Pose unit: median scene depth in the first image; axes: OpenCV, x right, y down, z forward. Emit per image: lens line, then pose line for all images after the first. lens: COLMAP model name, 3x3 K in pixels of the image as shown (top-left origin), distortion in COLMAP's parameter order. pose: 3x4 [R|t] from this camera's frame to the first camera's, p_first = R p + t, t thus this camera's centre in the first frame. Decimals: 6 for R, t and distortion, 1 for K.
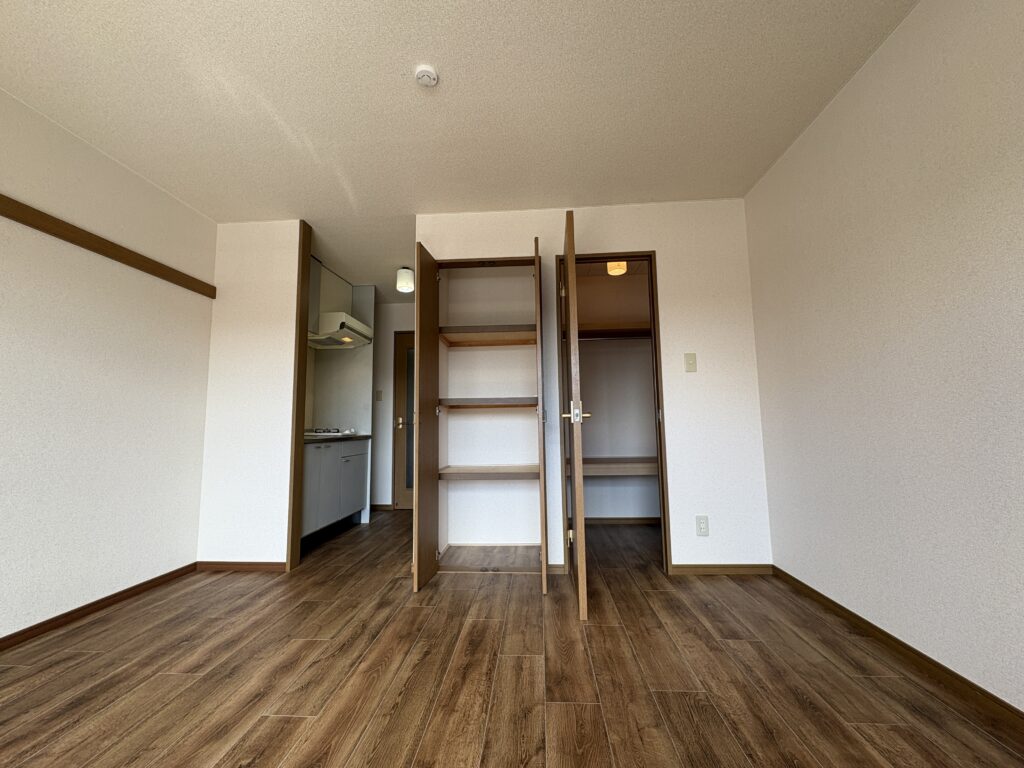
lens RADIAL K [[408.2, 0, 512.0], [0, 408.2, 384.8], [0, 0, 1]] dist [0.001788, -0.000323]
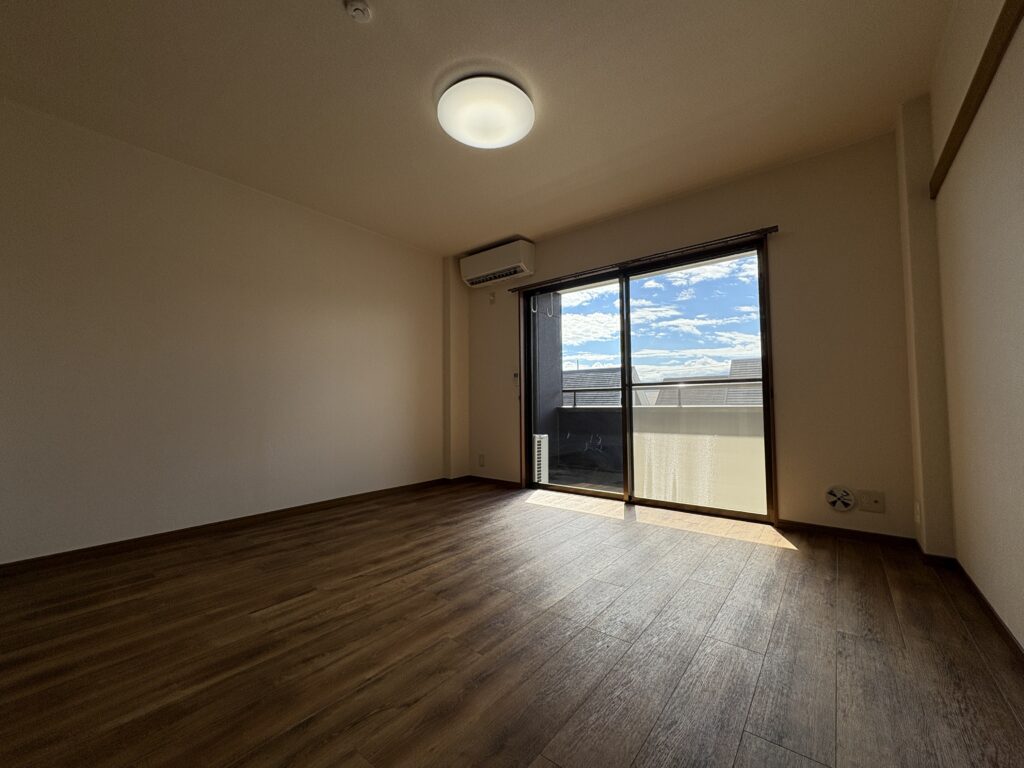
lens RADIAL K [[408.2, 0, 510.9], [0, 408.2, 384.4], [0, 0, 1]] dist [0.001788, -0.000323]
pose [[-0.819051, 0.047621, 0.571741, -0.852827], [-0.039946, 0.989397, -0.139634, 0.182462], [-0.572329, -0.137206, -0.808464, 1.247962]]
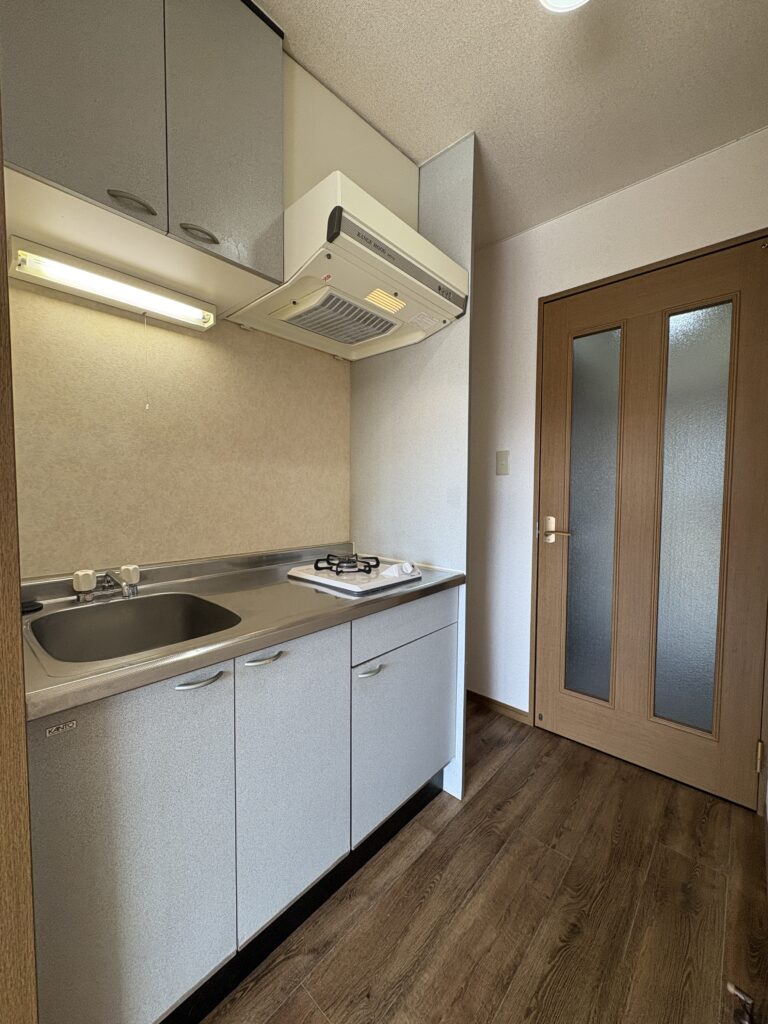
lens RADIAL K [[408.2, 0, 383.7], [0, 408.2, 513.9], [0, 0, 1]] dist [0.001788, -0.000323]
pose [[0.783873, 0.055060, -0.618475, -0.367556], [0.049885, 0.987257, 0.151115, 0.020223], [0.618914, -0.149308, 0.771137, 1.400078]]
